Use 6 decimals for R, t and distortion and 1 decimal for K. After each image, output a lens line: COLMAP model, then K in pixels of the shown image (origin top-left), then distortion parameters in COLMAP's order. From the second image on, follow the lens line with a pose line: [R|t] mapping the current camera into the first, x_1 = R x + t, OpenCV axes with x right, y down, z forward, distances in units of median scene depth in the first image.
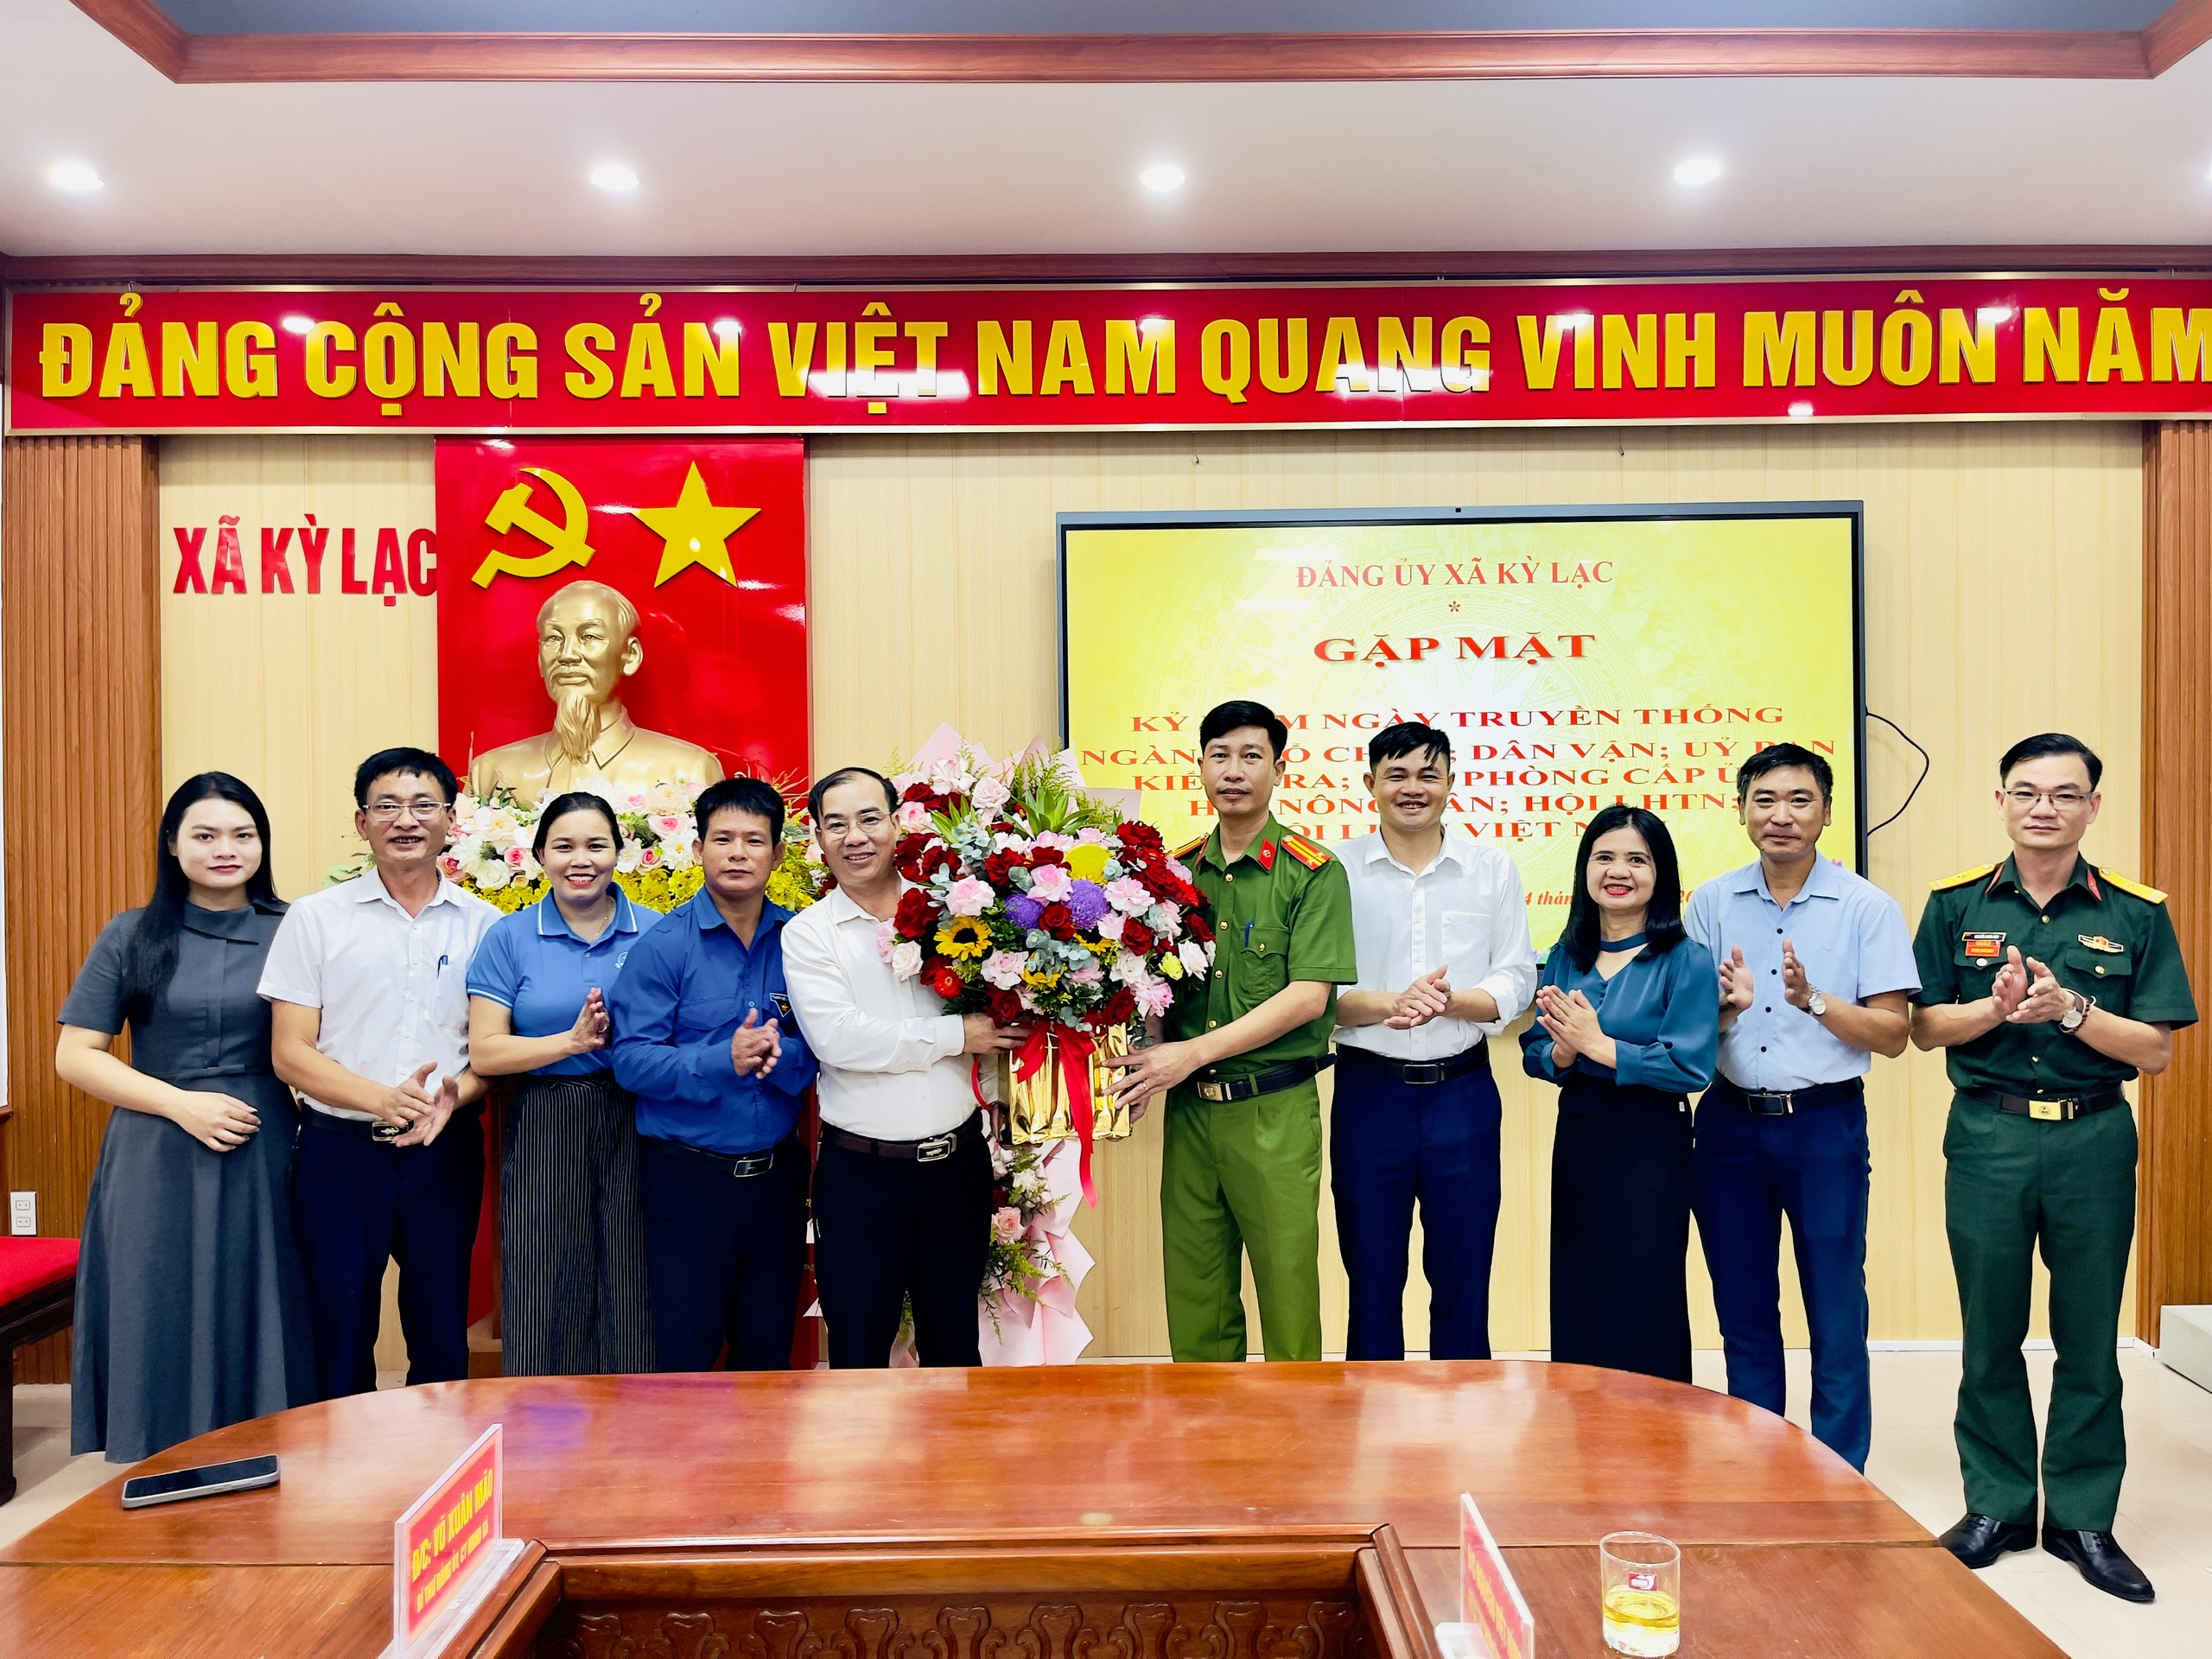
lens RADIAL K [[1626.8, 0, 1106.0], [0, 1626.8, 829.5], [0, 0, 1]] dist [0.057469, -0.048320]
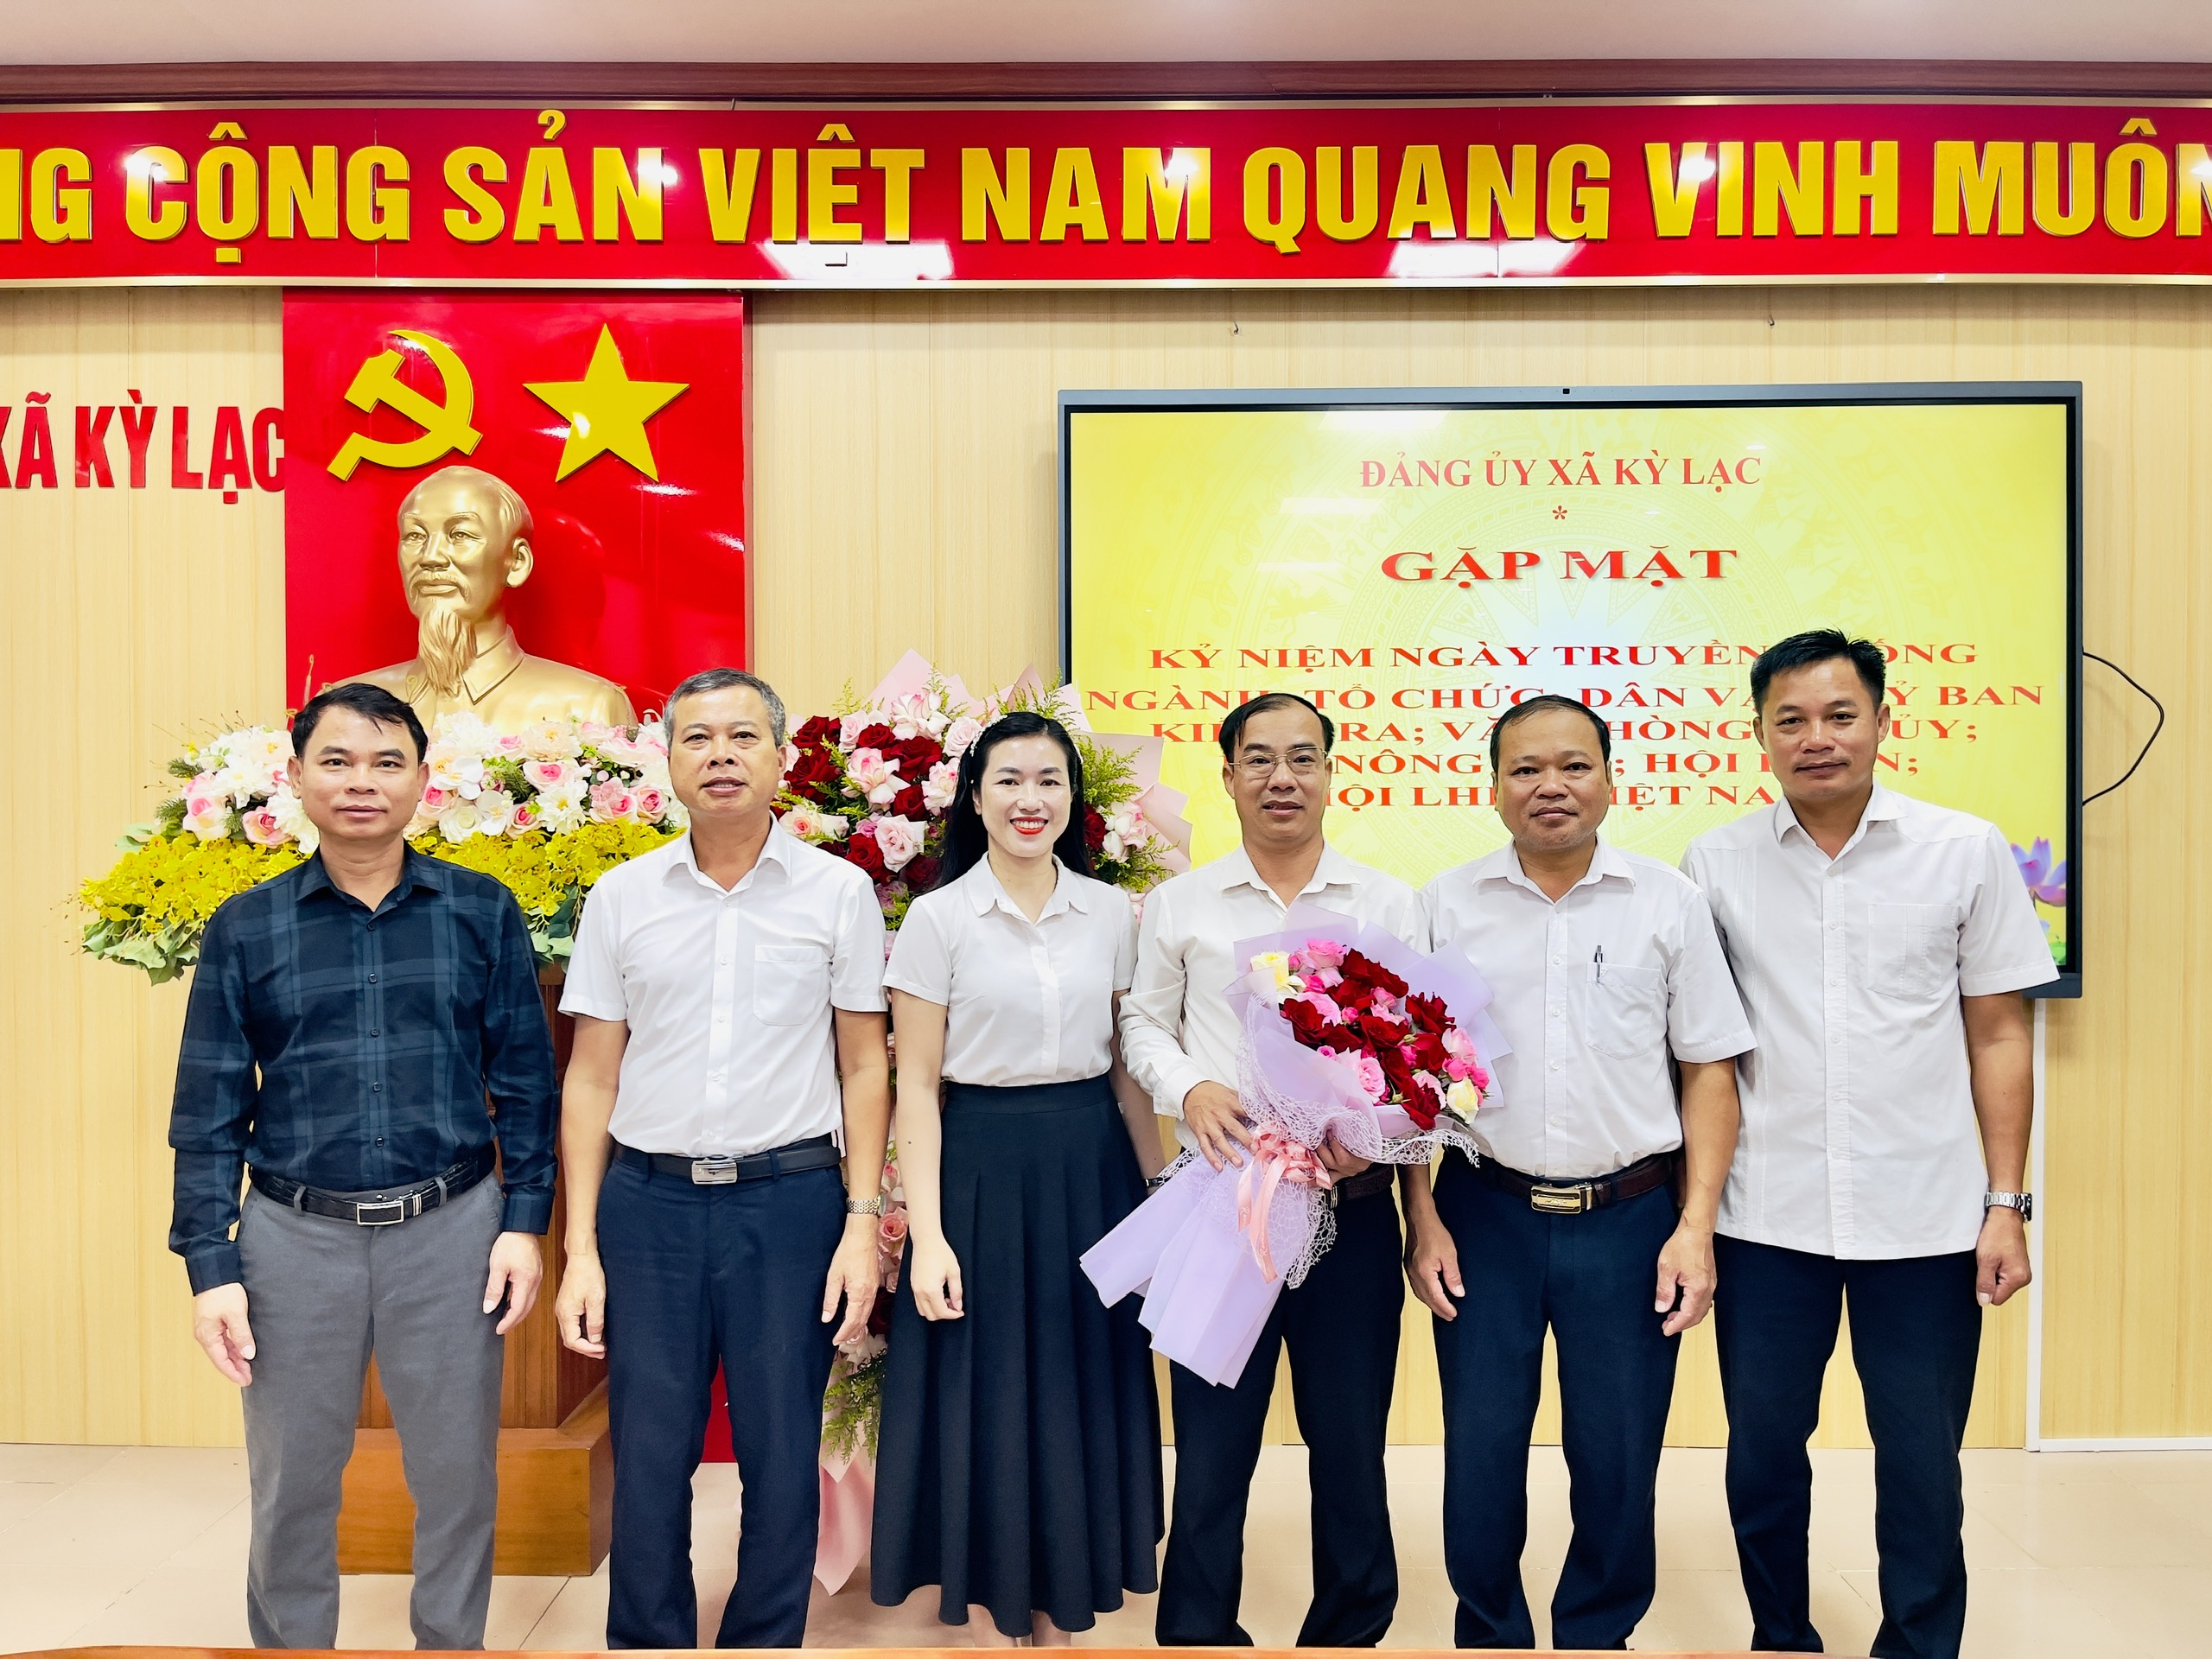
lens RADIAL K [[1657.1, 0, 1092.2], [0, 1657.1, 822.4], [0, 0, 1]] dist [0.055473, -0.048619]
pose [[0.999893, 0.010390, -0.010284, -0.003583], [-0.010322, 0.999924, 0.006715, 0.010490], [0.010353, -0.006609, 0.999925, 0.187479]]
